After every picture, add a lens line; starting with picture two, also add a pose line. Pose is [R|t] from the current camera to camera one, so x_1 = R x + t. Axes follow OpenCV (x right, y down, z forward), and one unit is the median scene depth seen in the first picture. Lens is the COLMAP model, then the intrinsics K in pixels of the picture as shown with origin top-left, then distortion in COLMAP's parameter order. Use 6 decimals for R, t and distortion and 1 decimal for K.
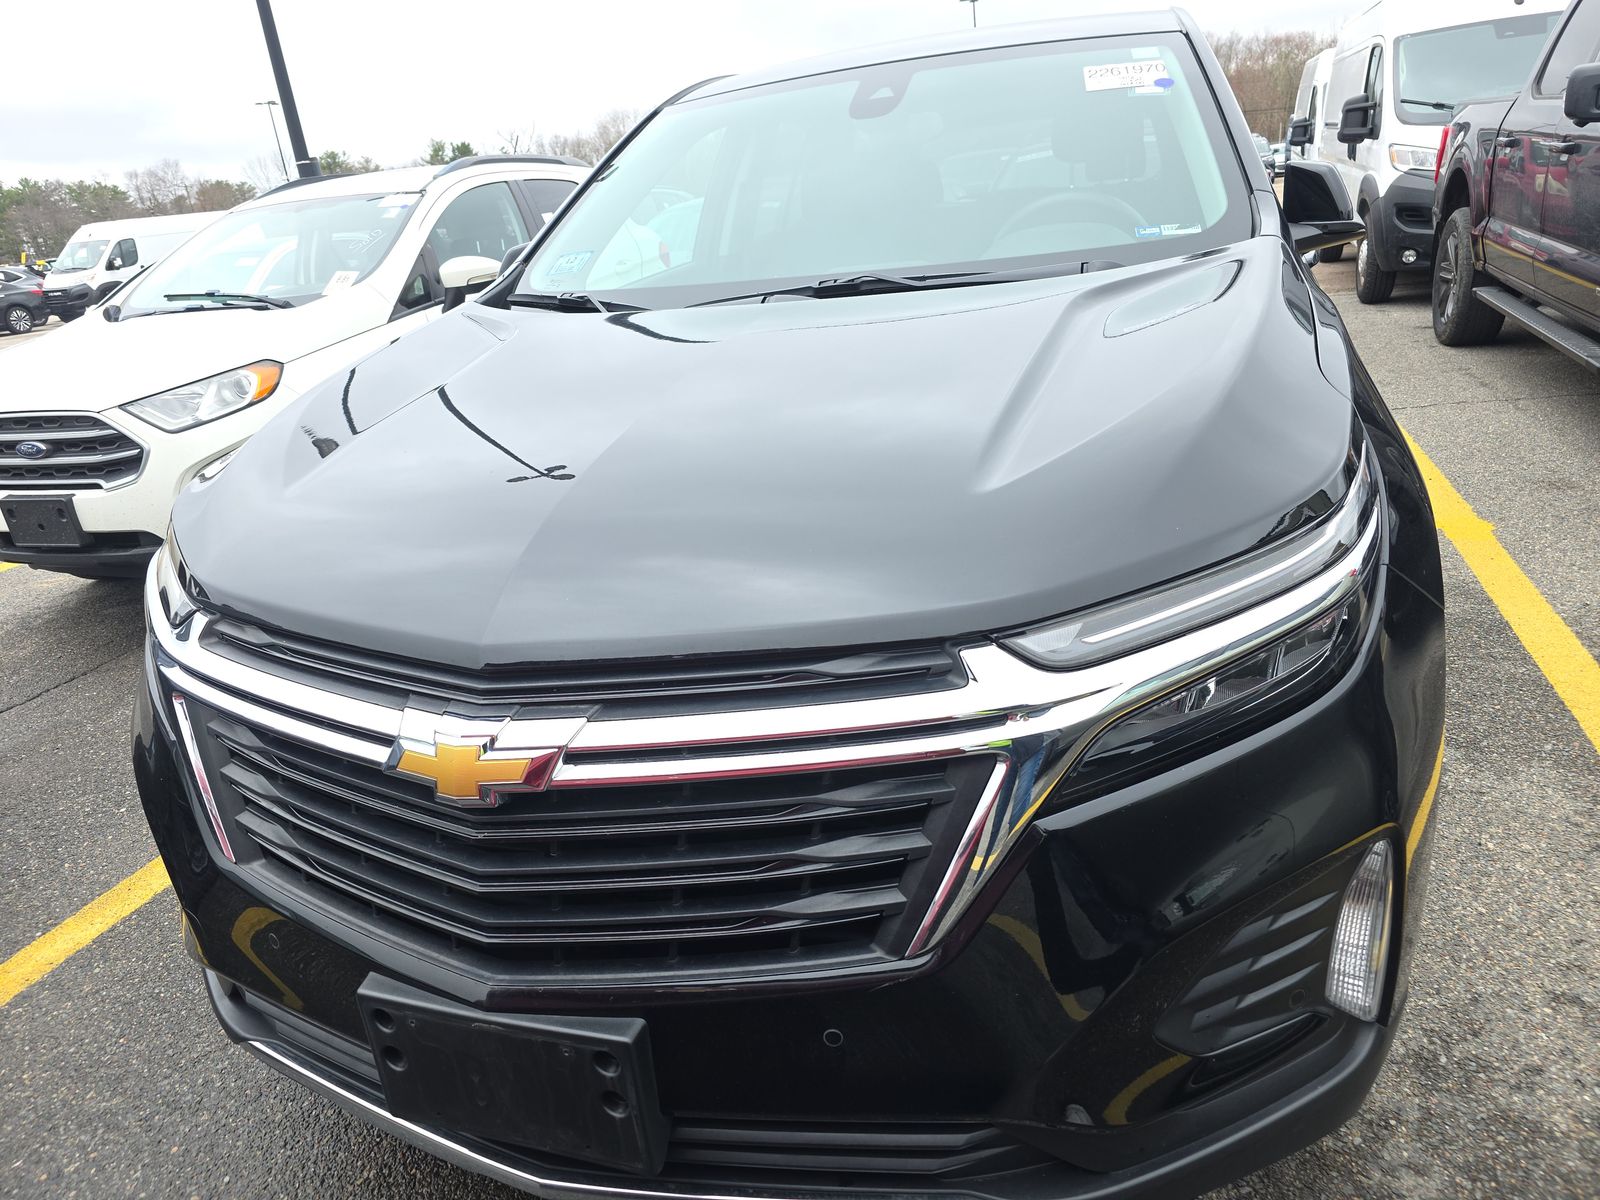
lens RADIAL K [[1072.2, 0, 794.1], [0, 1072.2, 592.7], [0, 0, 1]] dist [0.008795, -0.003434]
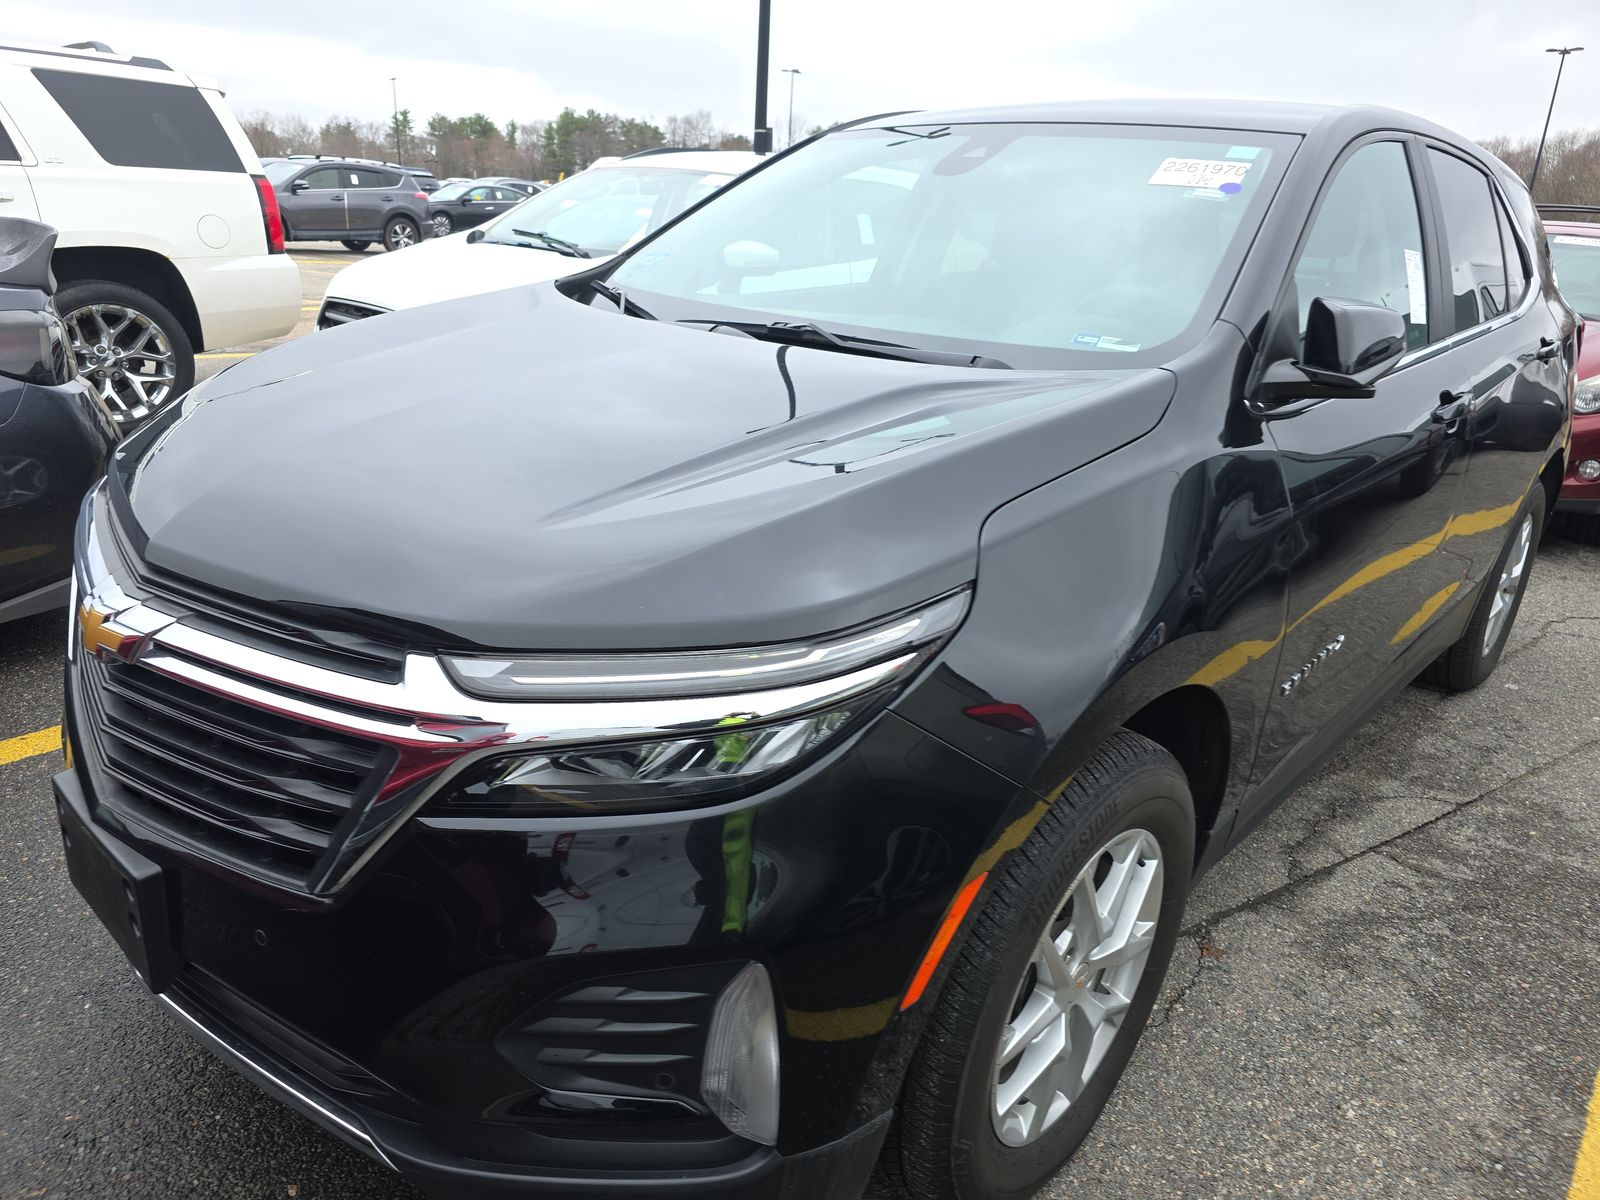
lens RADIAL K [[1072.2, 0, 797.7], [0, 1072.2, 604.6], [0, 0, 1]] dist [0.008795, -0.003434]
pose [[0.906238, 0.281403, -0.315508, 0.438987], [-0.279007, 0.958784, 0.053748, -0.086344], [0.317629, 0.039320, 0.947400, 0.027338]]
